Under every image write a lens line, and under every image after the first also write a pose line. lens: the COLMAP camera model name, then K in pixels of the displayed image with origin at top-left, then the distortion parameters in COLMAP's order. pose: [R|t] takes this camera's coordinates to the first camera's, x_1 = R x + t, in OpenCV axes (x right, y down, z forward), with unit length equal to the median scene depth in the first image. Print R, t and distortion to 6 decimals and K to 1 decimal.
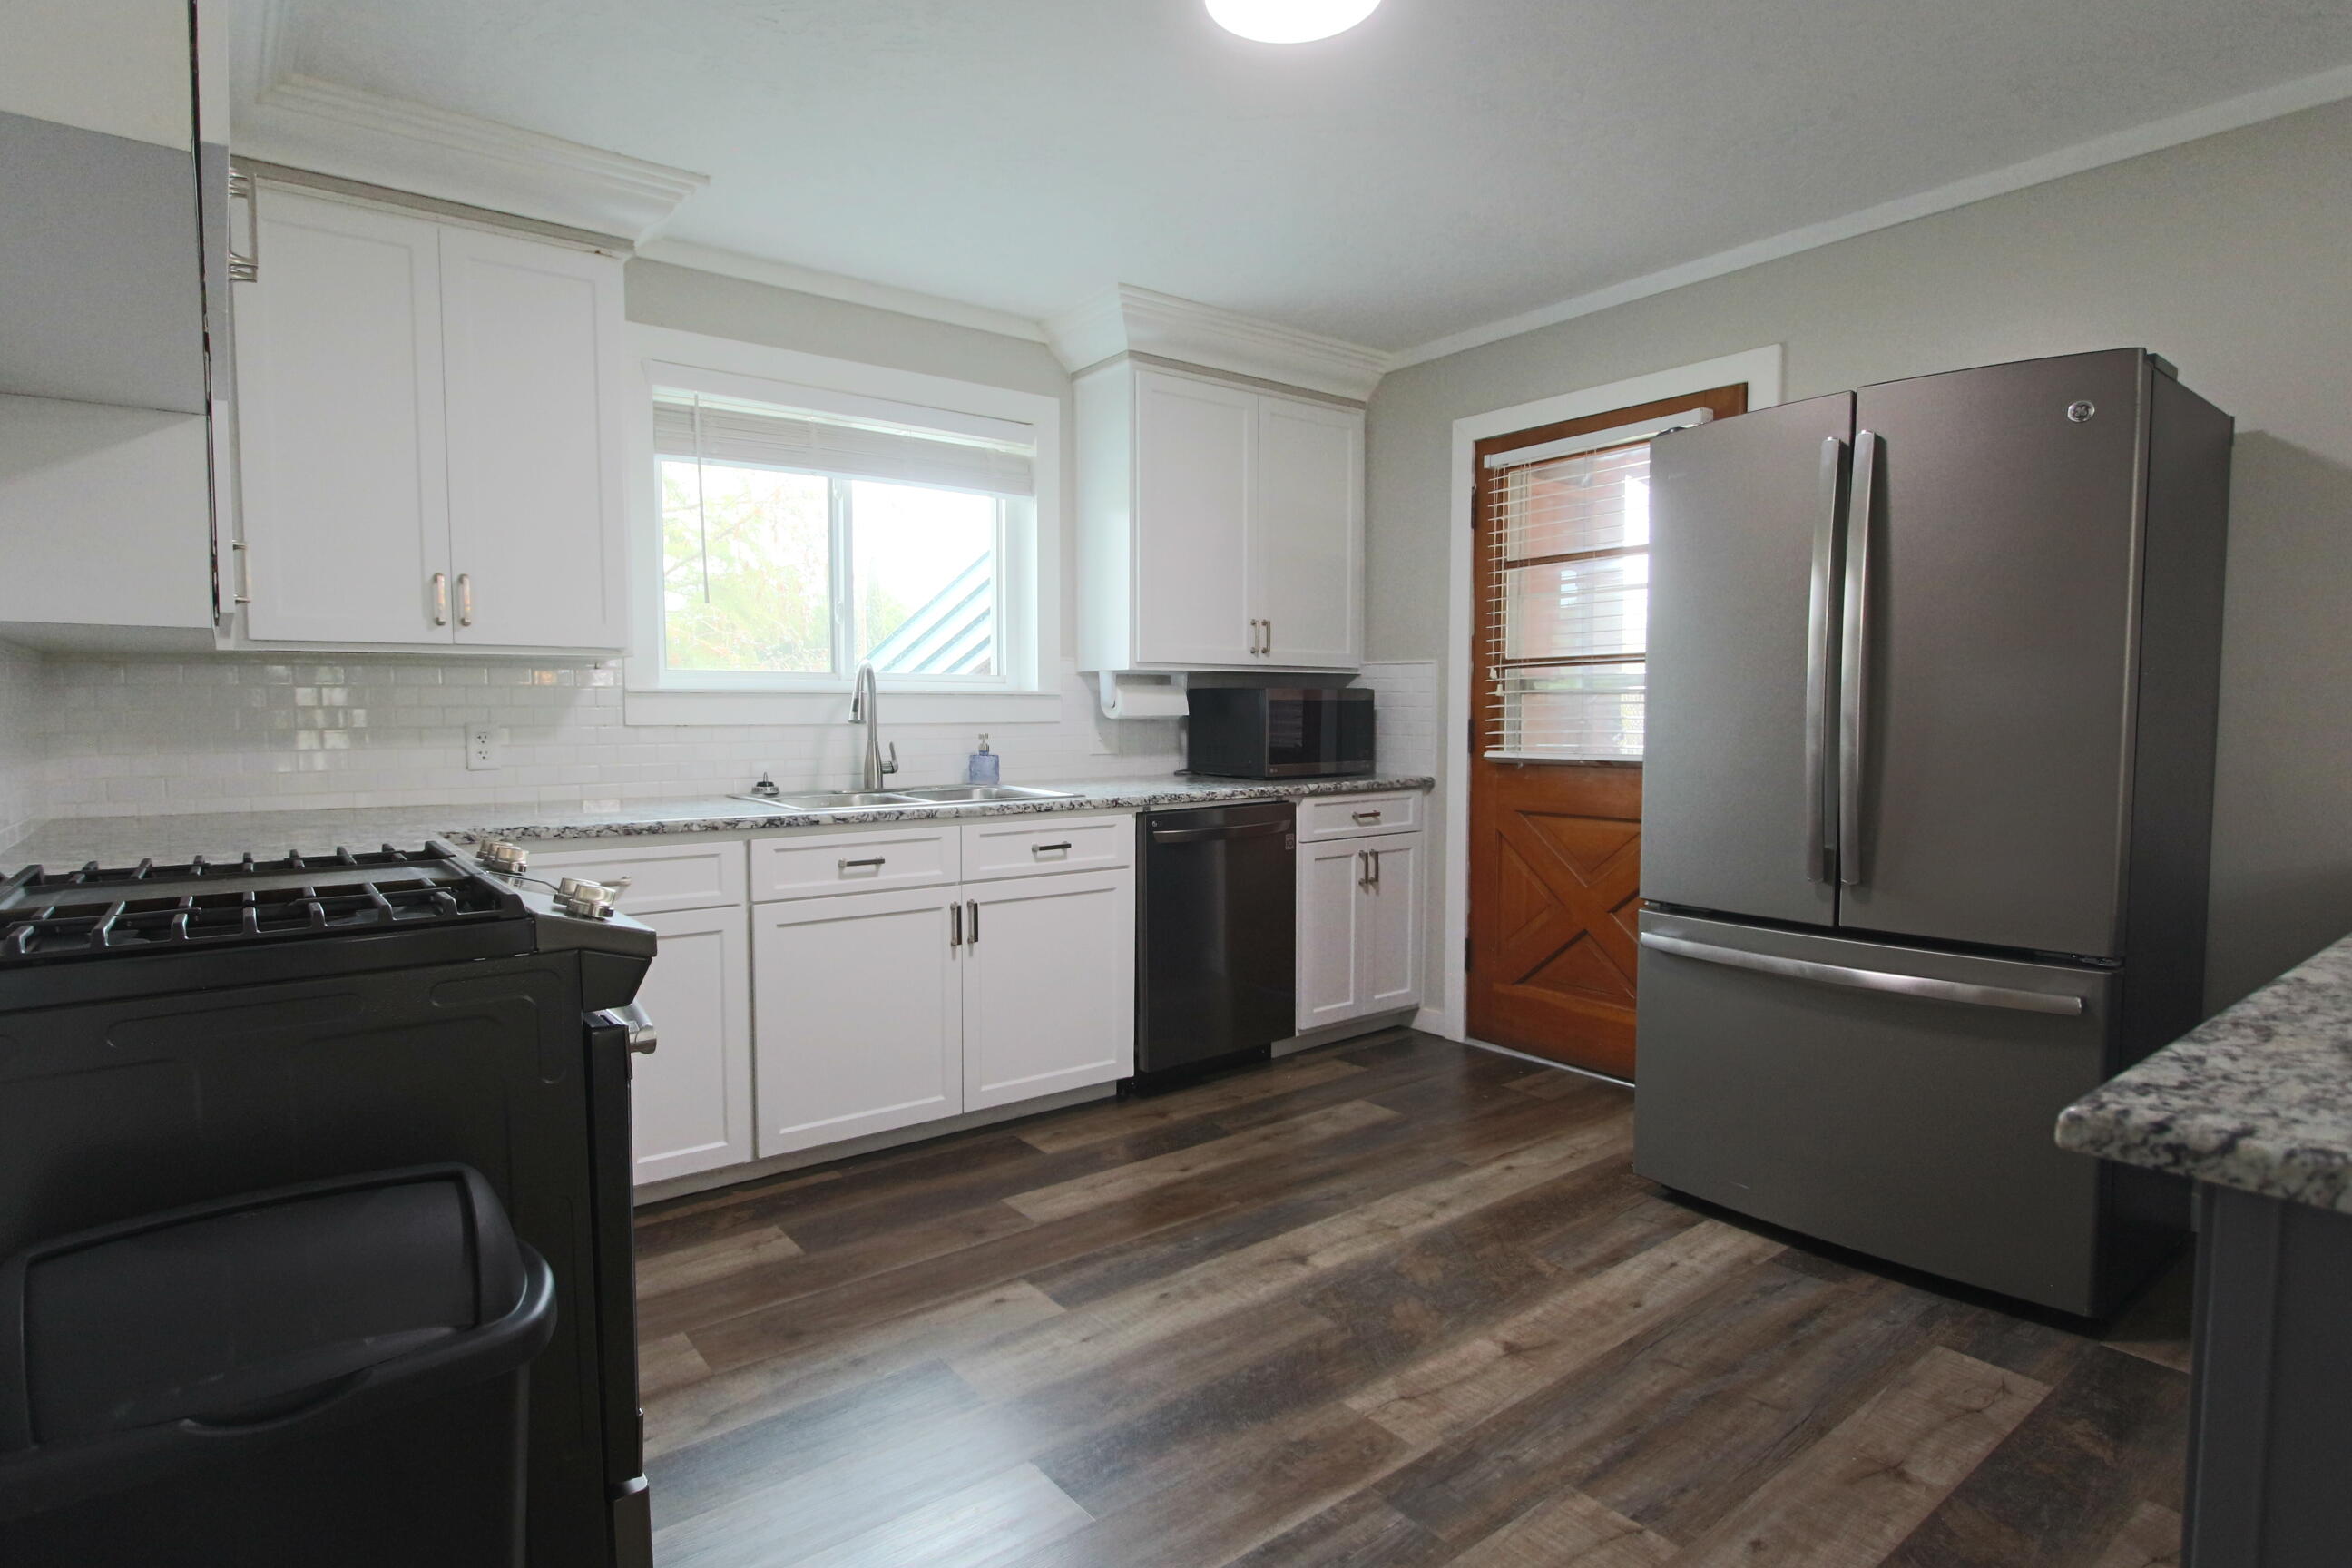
lens RADIAL K [[1217.5, 0, 1149.6], [0, 1217.5, 788.0], [0, 0, 1]] dist [-0.024902, 0.011349]
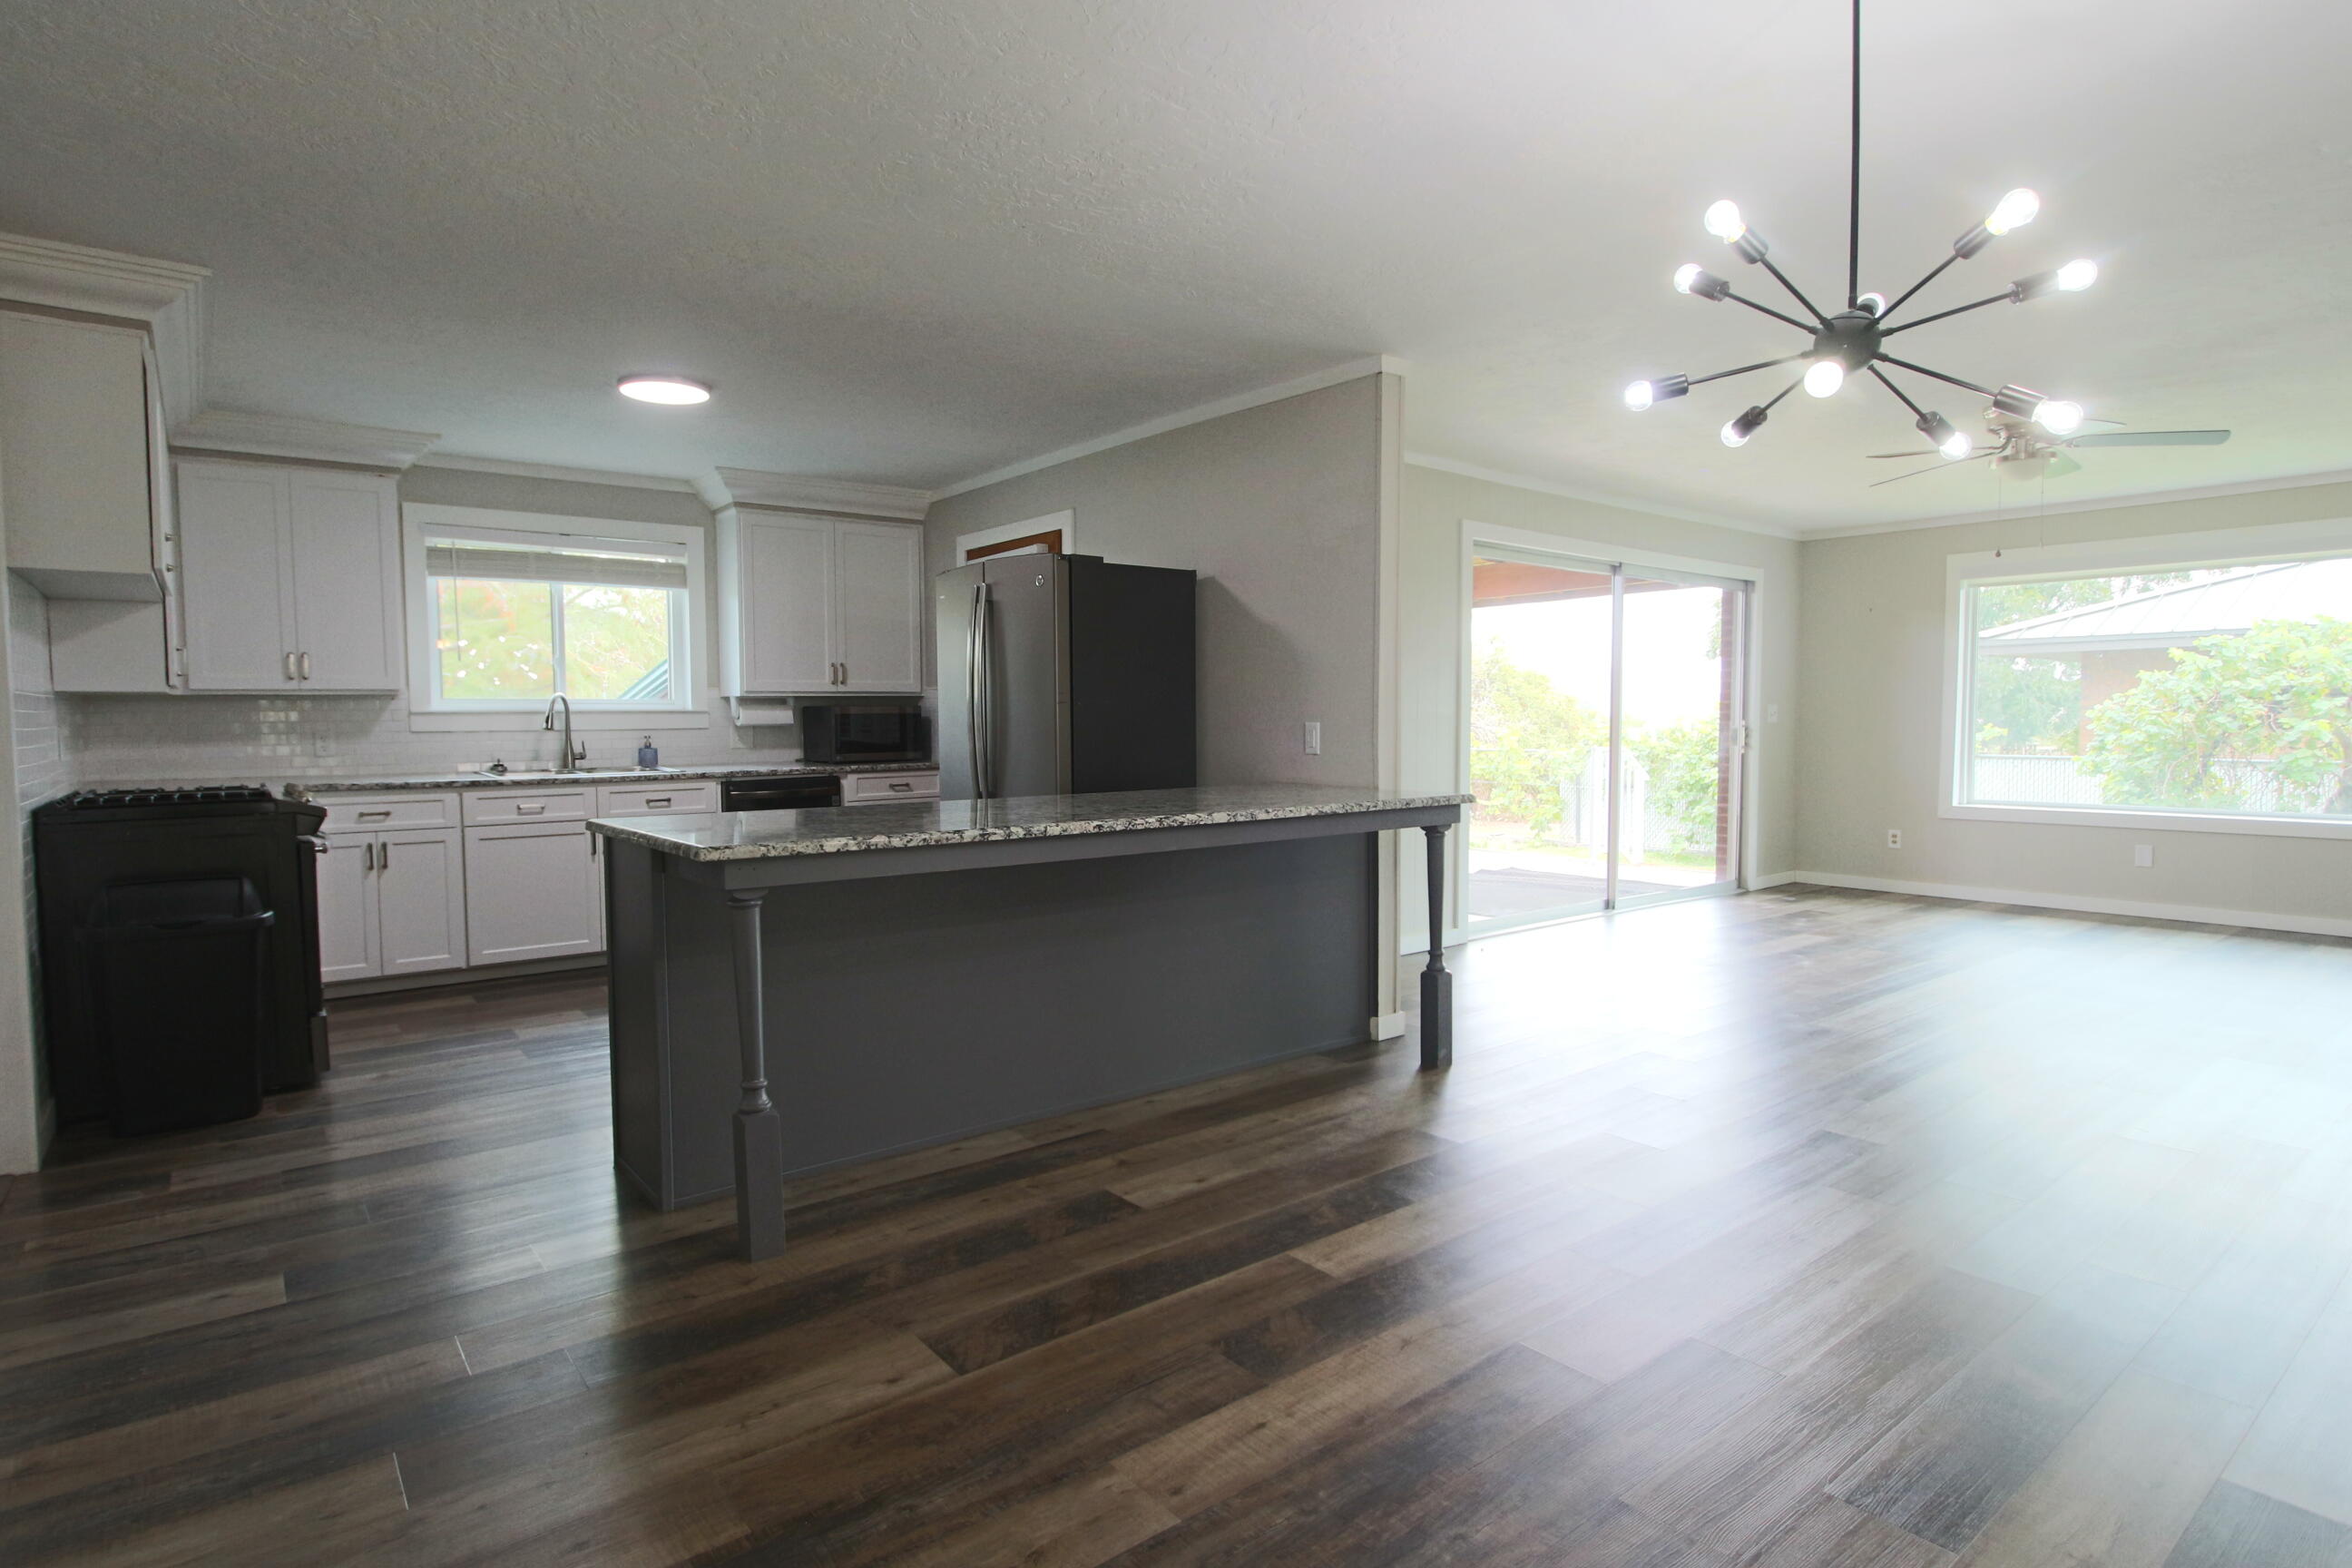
lens RADIAL K [[1217.5, 0, 1149.6], [0, 1217.5, 788.0], [0, 0, 1]] dist [-0.024902, 0.011349]
pose [[0.999979, -0.004011, 0.005174, 0.572579], [0.004021, 0.999990, -0.001853, 0.034391], [-0.005167, 0.001874, 0.999985, -0.688711]]
